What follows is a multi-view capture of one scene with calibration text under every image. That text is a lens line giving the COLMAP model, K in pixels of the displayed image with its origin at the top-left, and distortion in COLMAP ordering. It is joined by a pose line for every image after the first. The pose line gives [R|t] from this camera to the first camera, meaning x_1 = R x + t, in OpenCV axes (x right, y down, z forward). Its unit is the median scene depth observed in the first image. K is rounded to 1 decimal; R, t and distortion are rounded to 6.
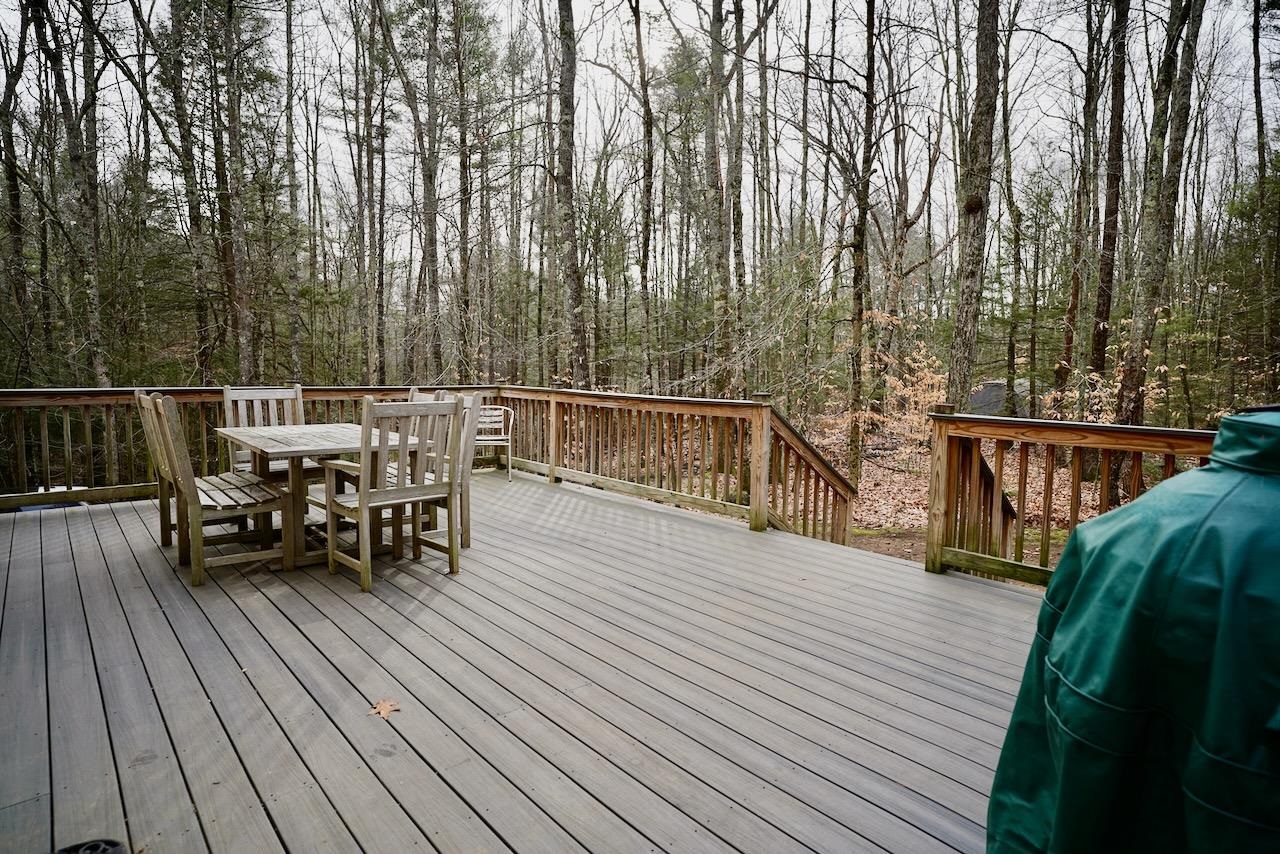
lens RADIAL K [[700.1, 0, 643.4], [0, 700.1, 430.8], [0, 0, 1]] dist [-0.053889, 0.037204]
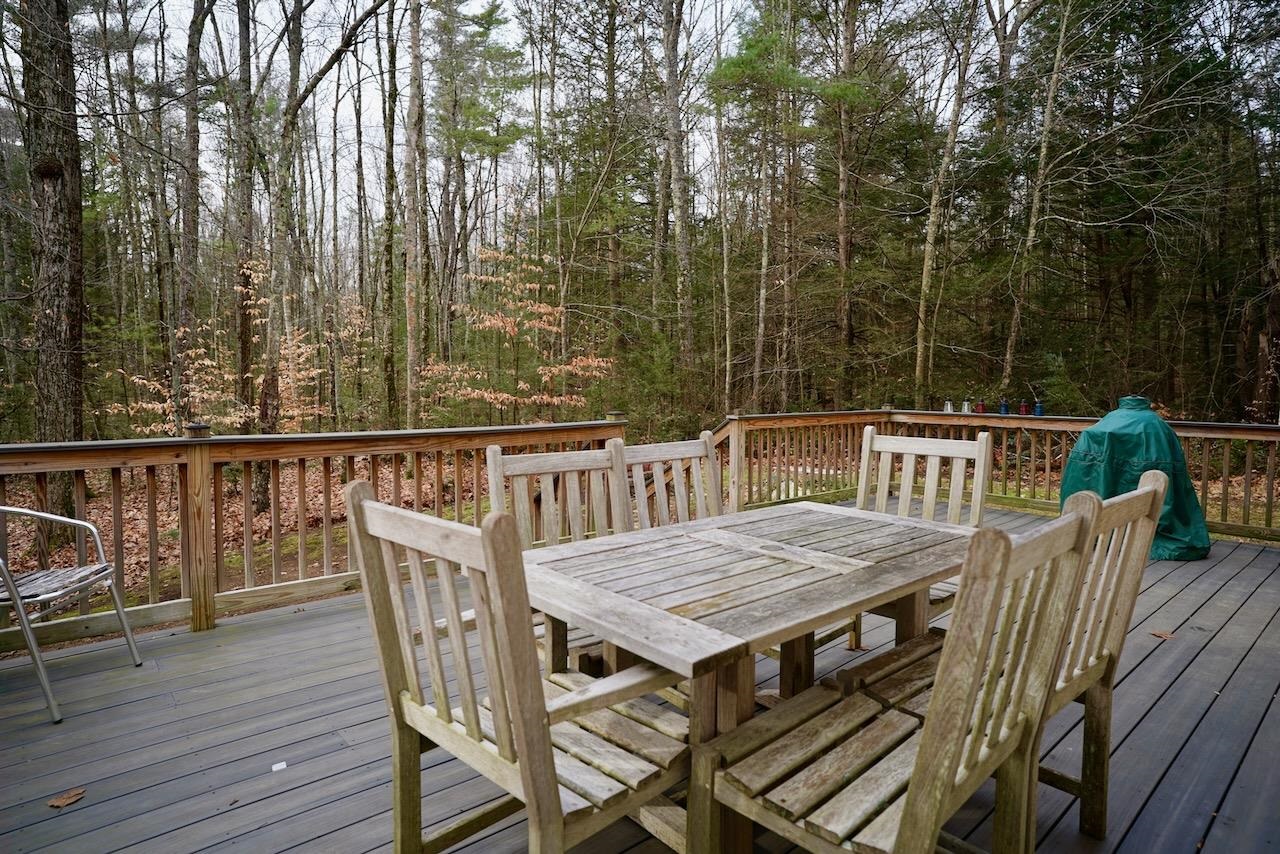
lens RADIAL K [[700.1, 0, 643.4], [0, 700.1, 430.8], [0, 0, 1]] dist [-0.053889, 0.037204]
pose [[-0.001245, -0.084305, 0.996439, -0.949199], [0.085265, 0.992802, 0.084103, -0.129420], [-0.996358, 0.085066, 0.005952, 1.092019]]
